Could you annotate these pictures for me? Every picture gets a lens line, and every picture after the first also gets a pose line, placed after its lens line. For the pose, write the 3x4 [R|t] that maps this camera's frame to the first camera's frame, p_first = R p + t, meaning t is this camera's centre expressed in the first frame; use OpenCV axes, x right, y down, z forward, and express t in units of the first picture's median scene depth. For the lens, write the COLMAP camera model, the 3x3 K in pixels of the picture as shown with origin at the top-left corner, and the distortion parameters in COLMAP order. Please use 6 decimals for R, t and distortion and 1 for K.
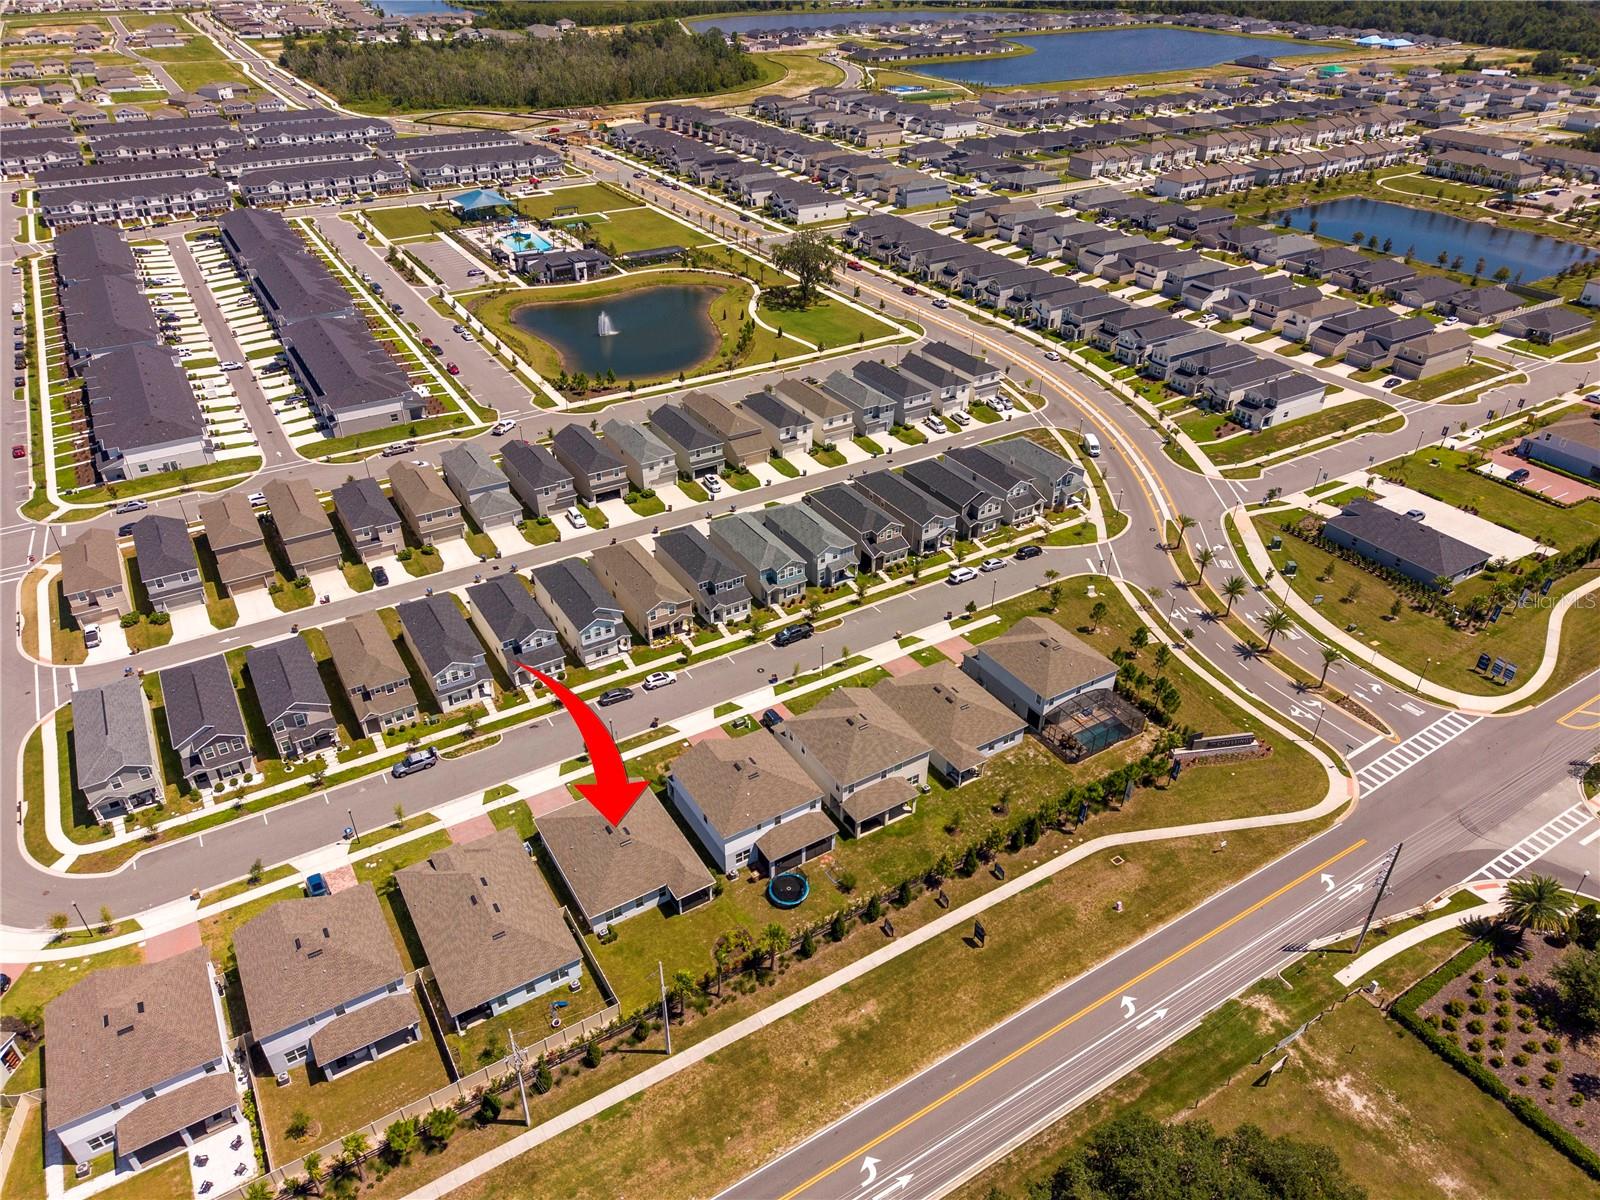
lens RADIAL K [[1057.2, 0, 805.8], [0, 1057.2, 609.5], [0, 0, 1]] dist [0.059134, -0.079624]
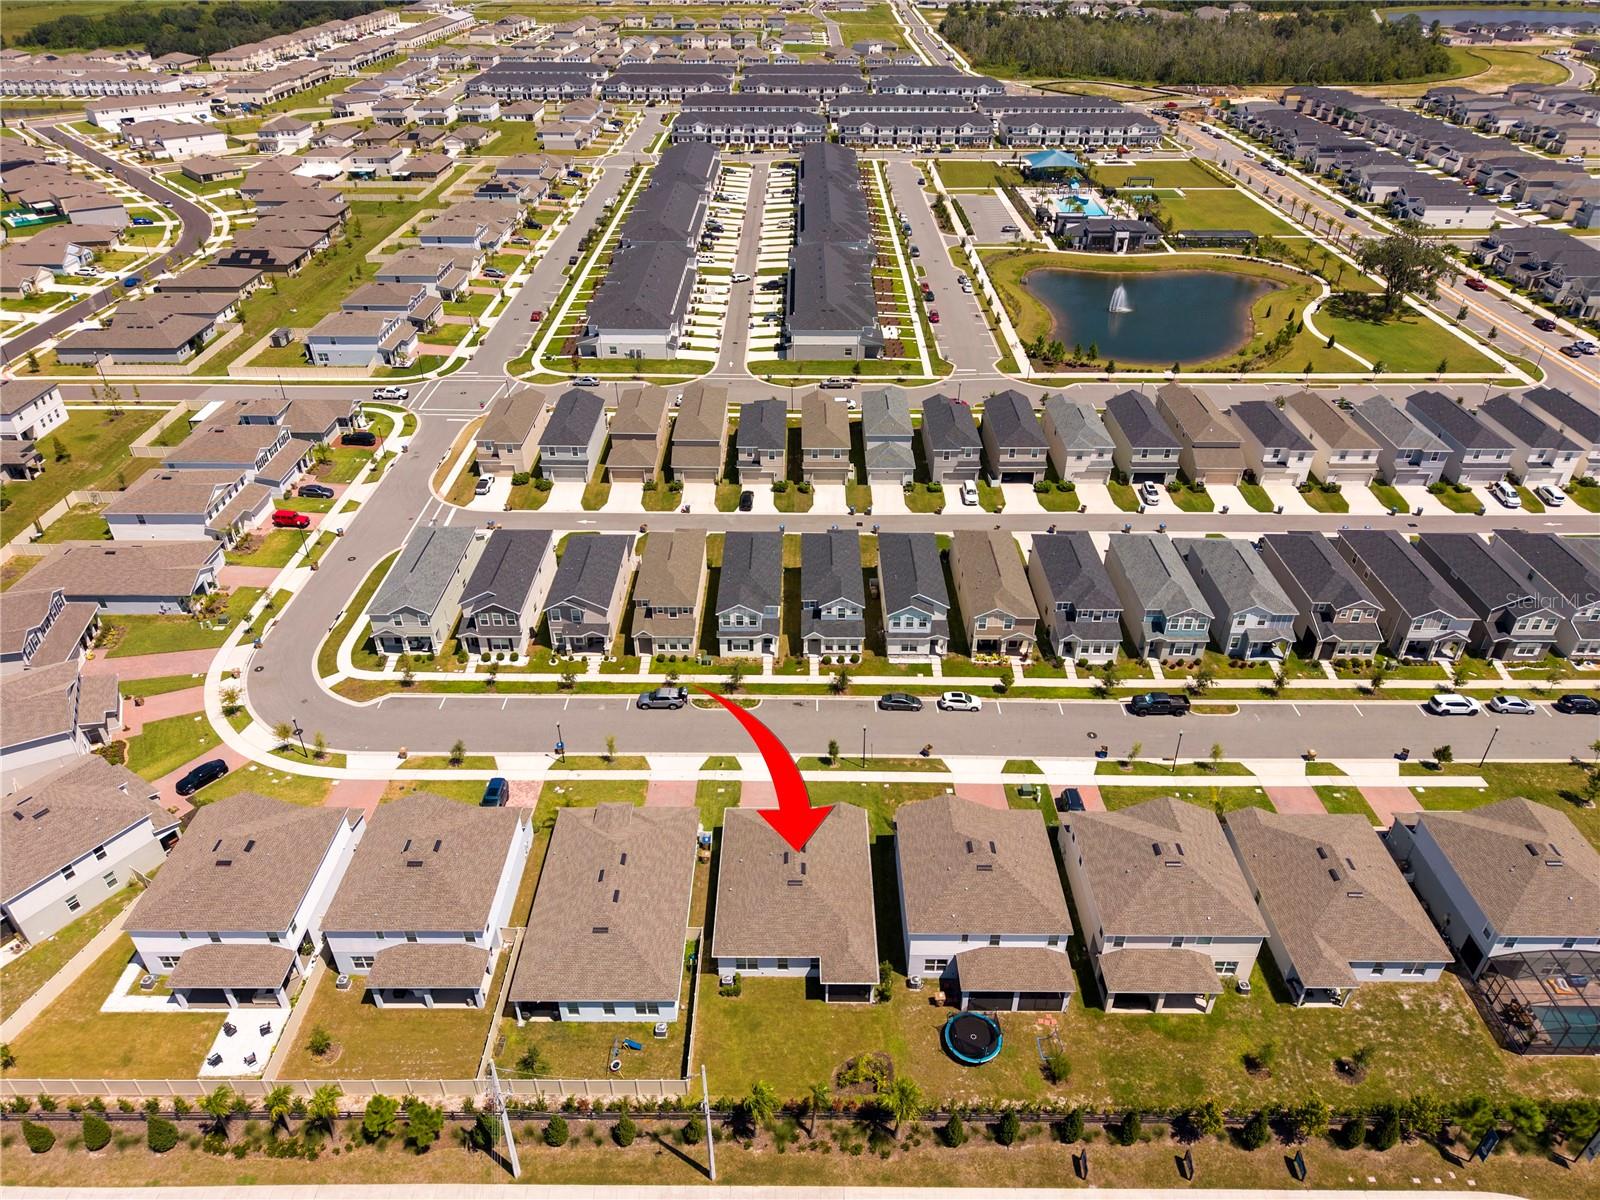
lens RADIAL K [[1057.2, 0, 805.8], [0, 1057.2, 609.5], [0, 0, 1]] dist [0.059134, -0.079624]
pose [[0.848680, 0.288009, -0.443614, 0.075432], [-0.288982, 0.954977, 0.067150, -0.015383], [0.442981, 0.071208, 0.893699, 0.182367]]
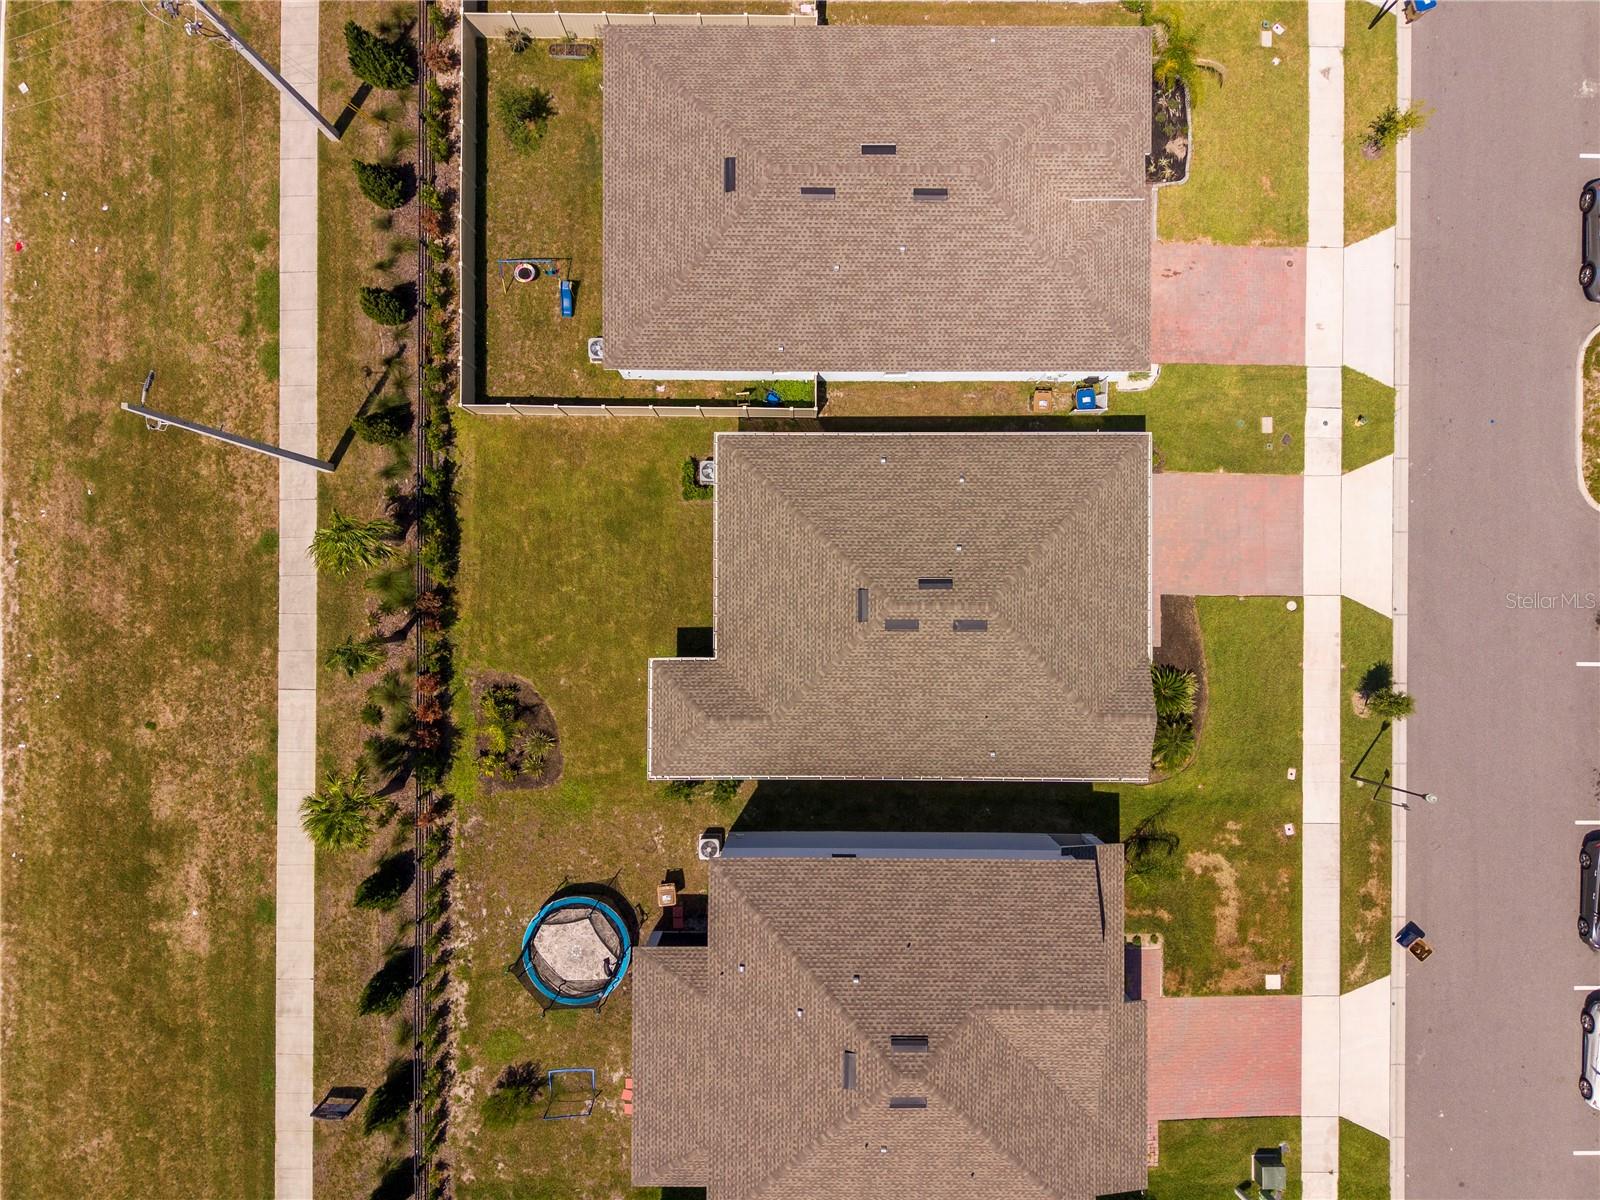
lens RADIAL K [[1057.2, 0, 805.8], [0, 1057.2, 609.5], [0, 0, 1]] dist [0.059134, -0.079624]
pose [[-0.531793, 0.846658, -0.019152, -0.093288], [-0.476737, -0.280599, 0.833058, -0.030293], [0.699941, 0.452145, 0.552854, 0.492300]]
